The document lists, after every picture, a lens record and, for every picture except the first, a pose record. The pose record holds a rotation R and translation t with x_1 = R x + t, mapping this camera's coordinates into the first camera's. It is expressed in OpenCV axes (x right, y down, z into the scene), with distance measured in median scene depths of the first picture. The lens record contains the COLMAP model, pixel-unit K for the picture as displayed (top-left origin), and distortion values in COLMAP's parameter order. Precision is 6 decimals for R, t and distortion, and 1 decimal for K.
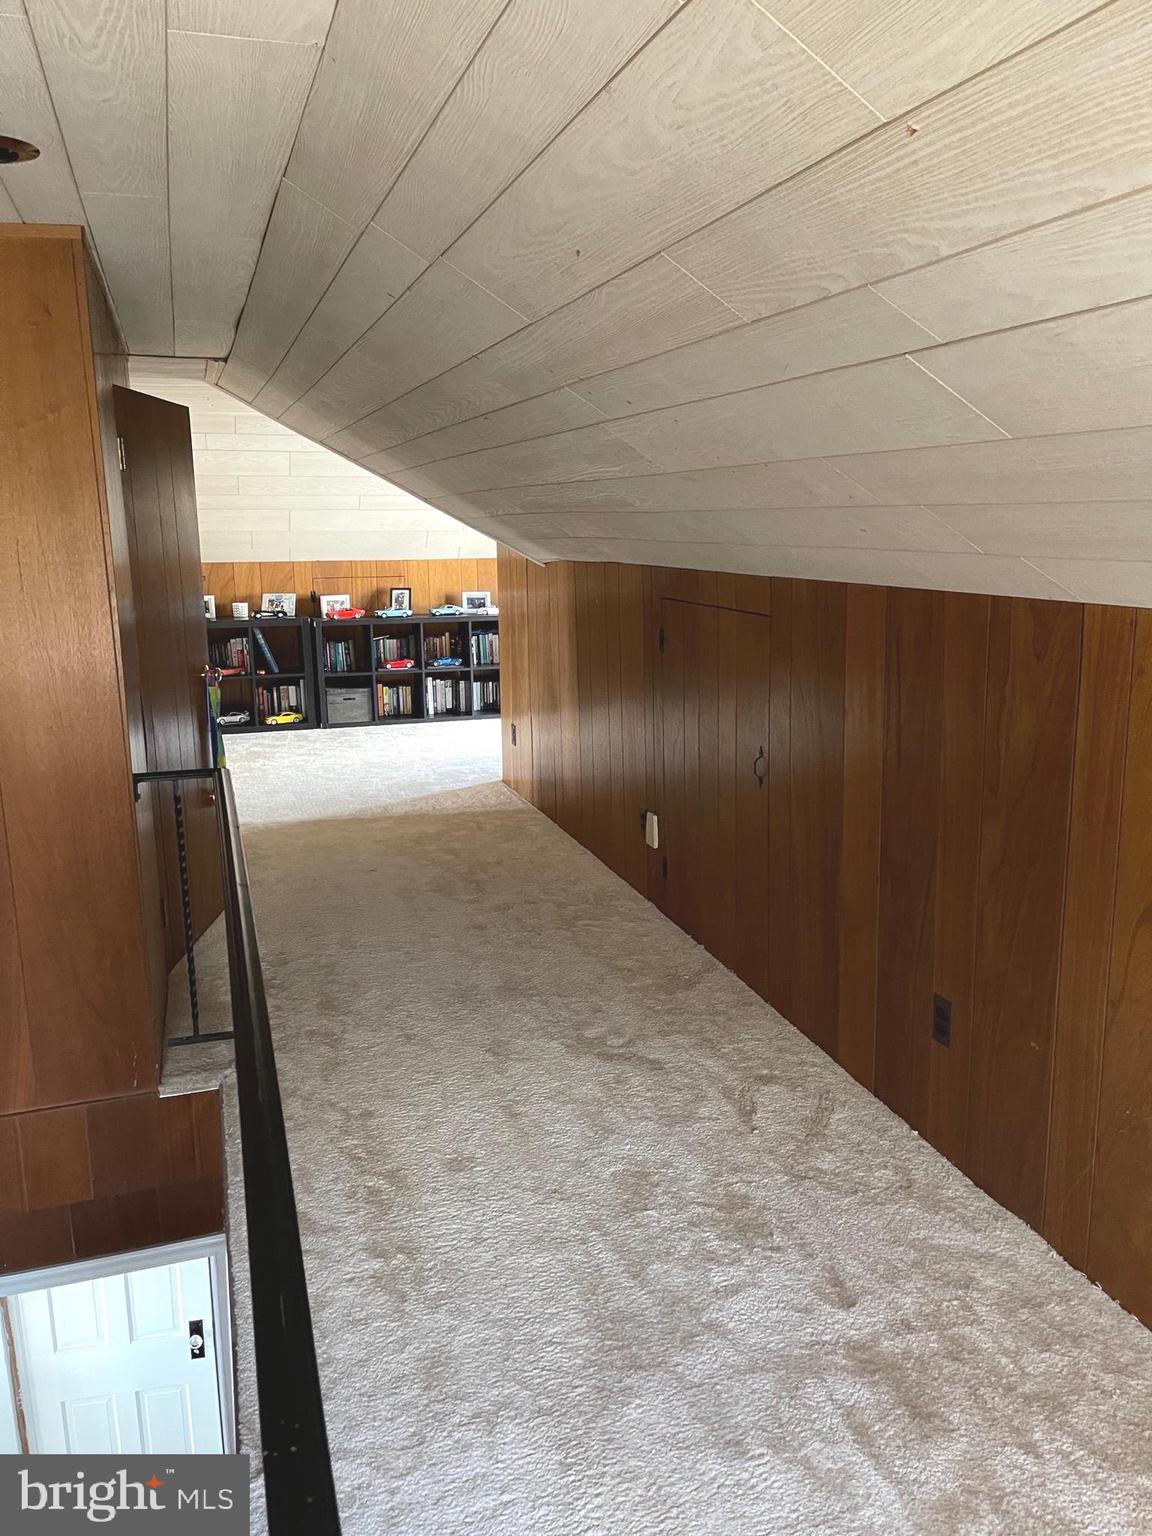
lens RADIAL K [[1156.6, 0, 579.6], [0, 1156.6, 769.5], [0, 0, 1]] dist [0.056584, -0.069516]
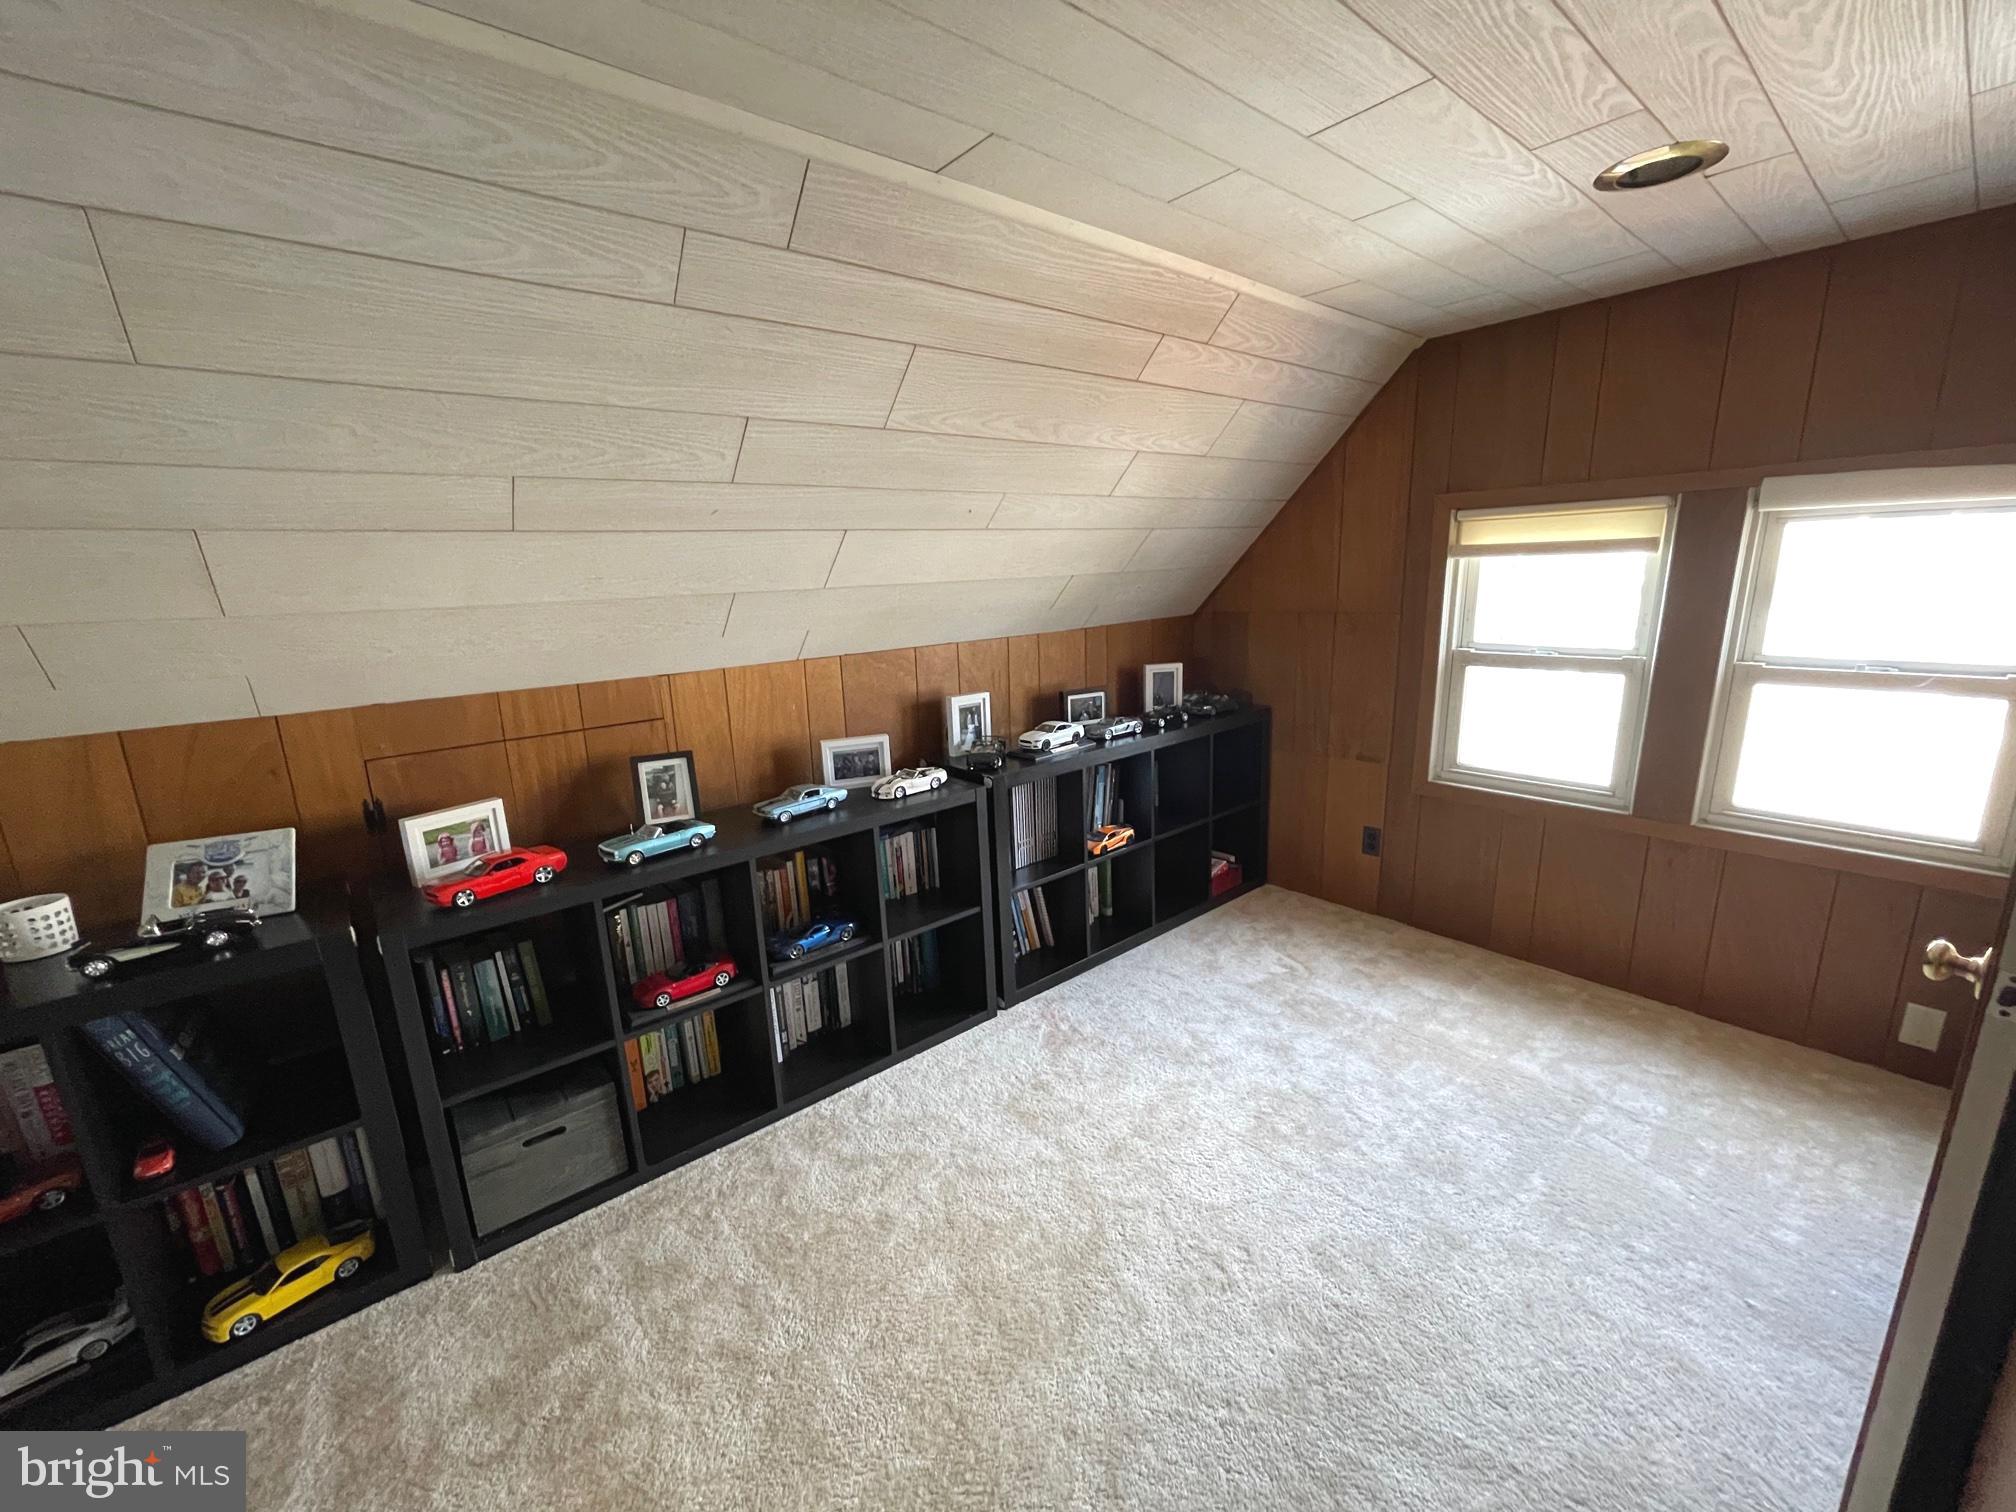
lens RADIAL K [[810.6, 0, 999.0], [0, 810.6, 754.7], [0, 0, 1]] dist [-0.005041, 0.001919]
pose [[0.930169, -0.103315, 0.352295, -0.148786], [0.097901, 0.994642, 0.033201, -0.158068], [-0.353837, 0.003607, 0.935300, 0.743181]]
